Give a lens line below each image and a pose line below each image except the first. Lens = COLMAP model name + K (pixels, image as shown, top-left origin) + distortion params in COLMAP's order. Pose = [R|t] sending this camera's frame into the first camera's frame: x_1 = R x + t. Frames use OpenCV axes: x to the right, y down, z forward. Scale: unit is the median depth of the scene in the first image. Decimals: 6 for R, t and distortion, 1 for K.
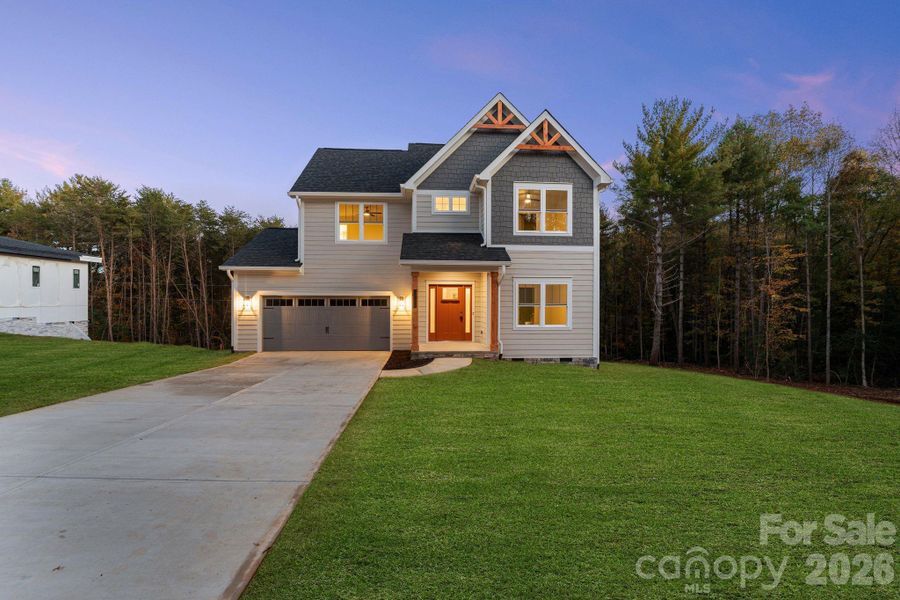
lens RADIAL K [[400.8, 0, 450.0], [0, 400.8, 300.0], [0, 0, 1]] dist [-0.002143, -0.000577]
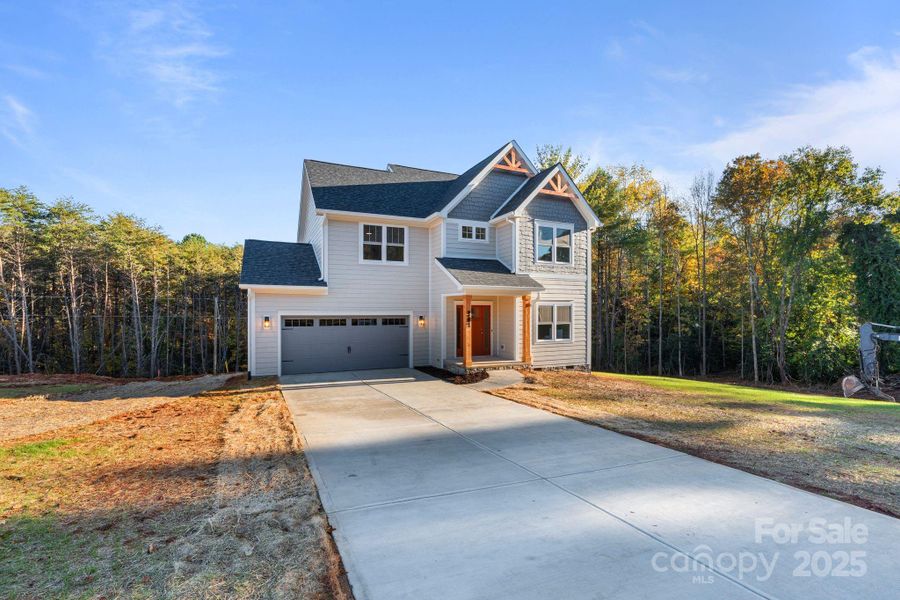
lens RADIAL K [[403.1, 0, 449.8], [0, 403.1, 310.1], [0, 0, 1]] dist [-0.001938, -0.000152]
pose [[0.936166, -0.002360, 0.351551, -0.423775], [0.002503, 0.999997, 0.000047, -0.023289], [-0.351550, 0.000836, 0.936169, -0.024613]]
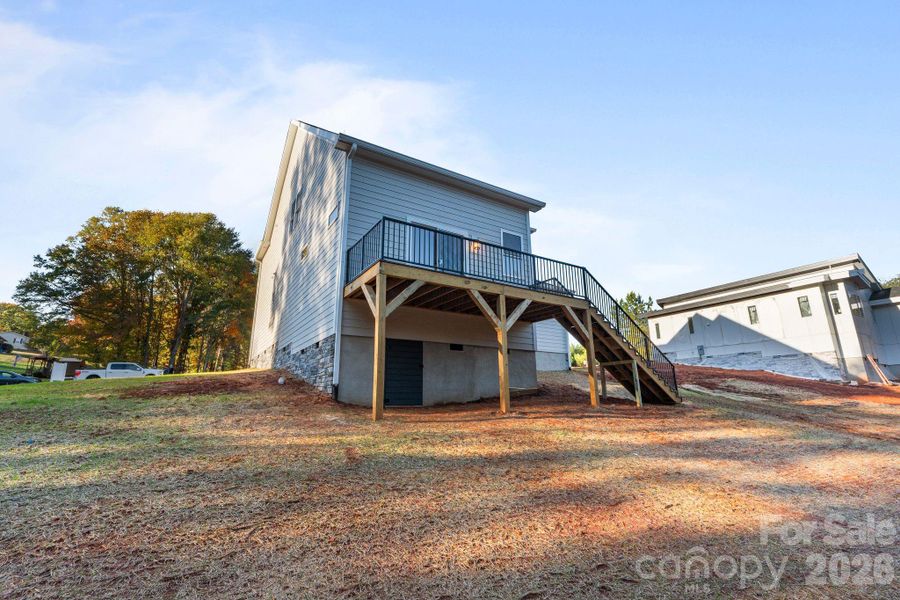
lens RADIAL K [[400.8, 0, 451.6], [0, 400.8, 305.4], [0, 0, 1]] dist [-0.002914, -0.000088]
pose [[-0.880482, -0.107046, -0.461836, 0.358070], [0.006758, 0.971241, -0.238002, 0.270135], [0.474032, -0.212678, -0.854437, 2.388454]]
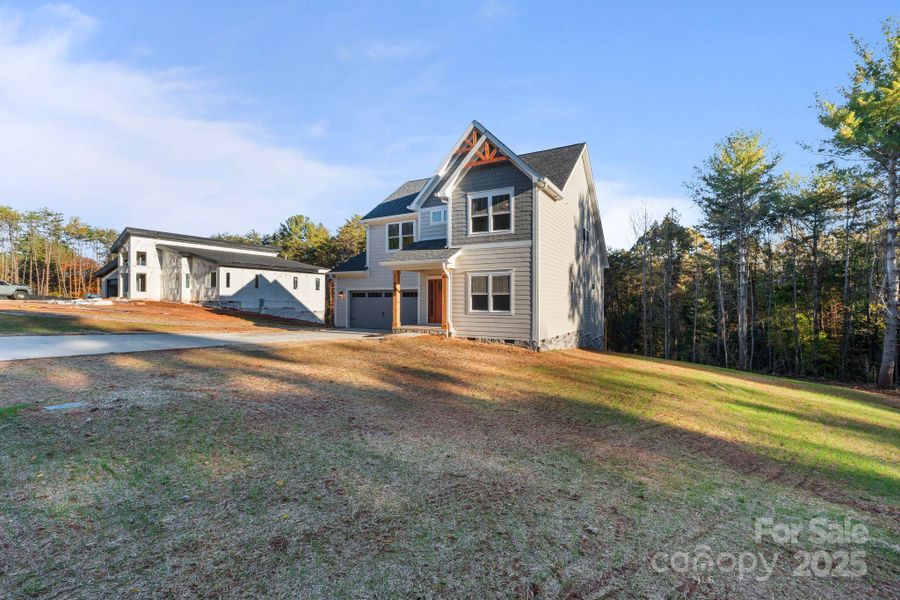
lens RADIAL K [[401.0, 0, 452.0], [0, 401.0, 297.1], [0, 0, 1]] dist [-0.000060, -0.000059]
pose [[0.827646, -0.006990, -0.561208, 0.688914], [-0.000848, 0.999906, -0.013705, 0.033529], [0.561250, 0.011819, 0.827562, -0.035598]]
